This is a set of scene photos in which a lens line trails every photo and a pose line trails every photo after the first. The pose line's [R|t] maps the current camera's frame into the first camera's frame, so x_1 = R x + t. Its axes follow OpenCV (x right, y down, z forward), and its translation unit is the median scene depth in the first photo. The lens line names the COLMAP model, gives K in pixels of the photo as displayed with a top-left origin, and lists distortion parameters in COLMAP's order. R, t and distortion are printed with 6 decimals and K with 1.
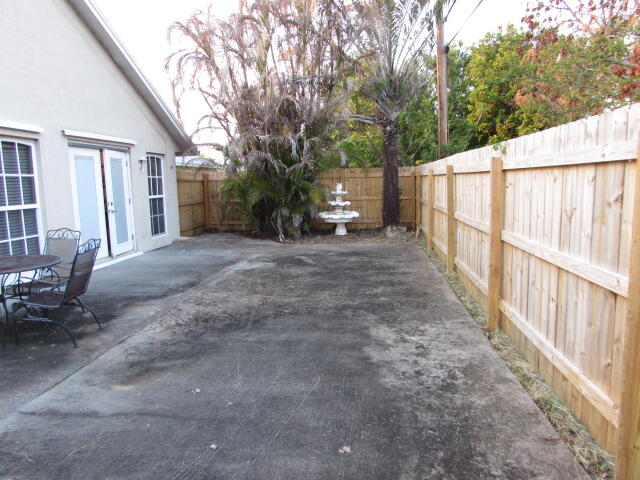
lens RADIAL K [[451.3, 0, 319.7], [0, 451.3, 238.7], [0, 0, 1]] dist [-0.033961, 0.015543]
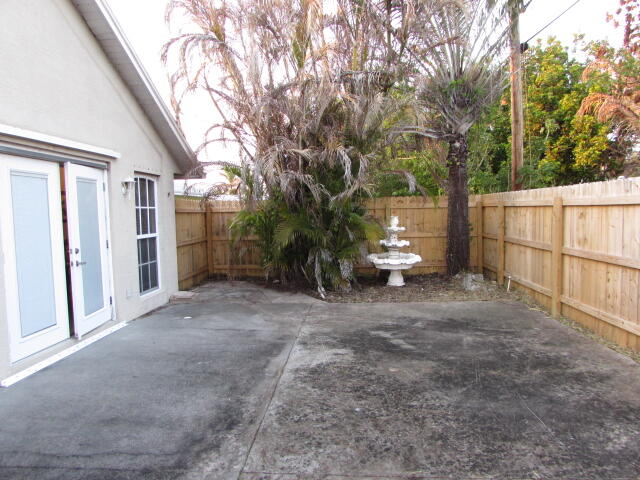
lens RADIAL K [[451.3, 0, 322.0], [0, 451.3, 239.0], [0, 0, 1]] dist [-0.033961, 0.015543]
pose [[0.998887, -0.002079, 0.047116, -0.129663], [0.005186, 0.997811, -0.065922, -0.042841], [-0.046876, 0.066093, 0.996712, 0.305812]]
